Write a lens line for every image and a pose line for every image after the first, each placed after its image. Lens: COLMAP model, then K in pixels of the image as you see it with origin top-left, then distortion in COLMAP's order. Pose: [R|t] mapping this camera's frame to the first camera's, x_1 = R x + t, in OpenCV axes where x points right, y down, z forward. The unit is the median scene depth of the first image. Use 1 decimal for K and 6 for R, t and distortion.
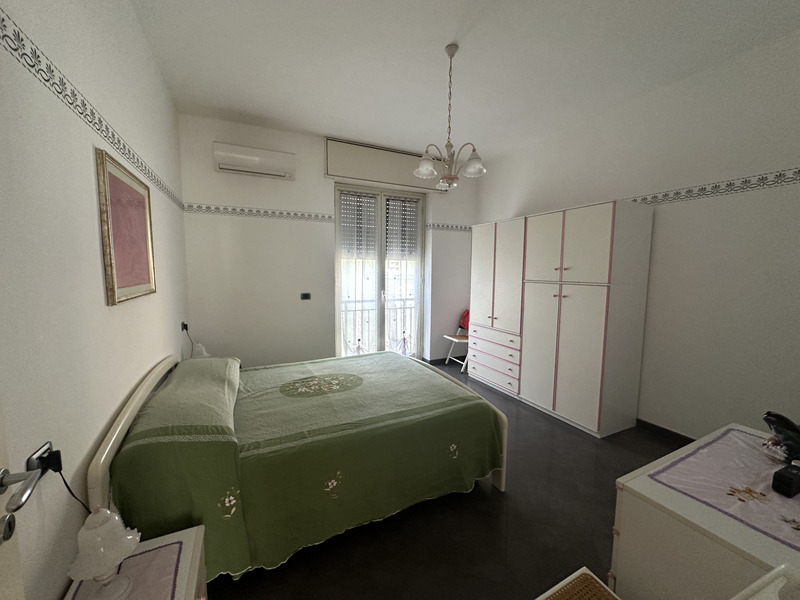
lens RADIAL K [[319.7, 0, 400.0], [0, 319.7, 300.0], [0, 0, 1]] dist [-0.002893, -0.000241]
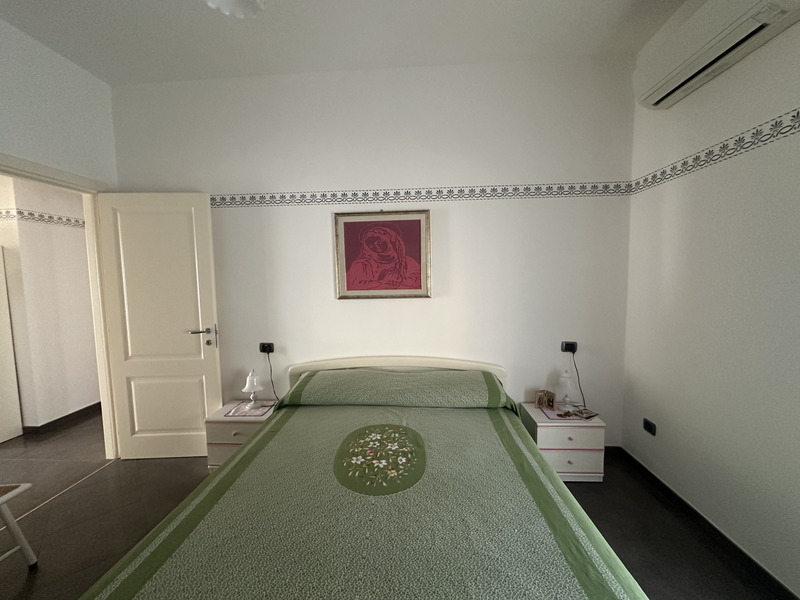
lens RADIAL K [[319.7, 0, 400.0], [0, 319.7, 300.0], [0, 0, 1]] dist [-0.002893, -0.000241]
pose [[-0.489429, 0.071639, -0.869096, 0.287735], [-0.072415, 0.989839, 0.122372, -0.127817], [0.869031, 0.122828, -0.479268, 1.342487]]
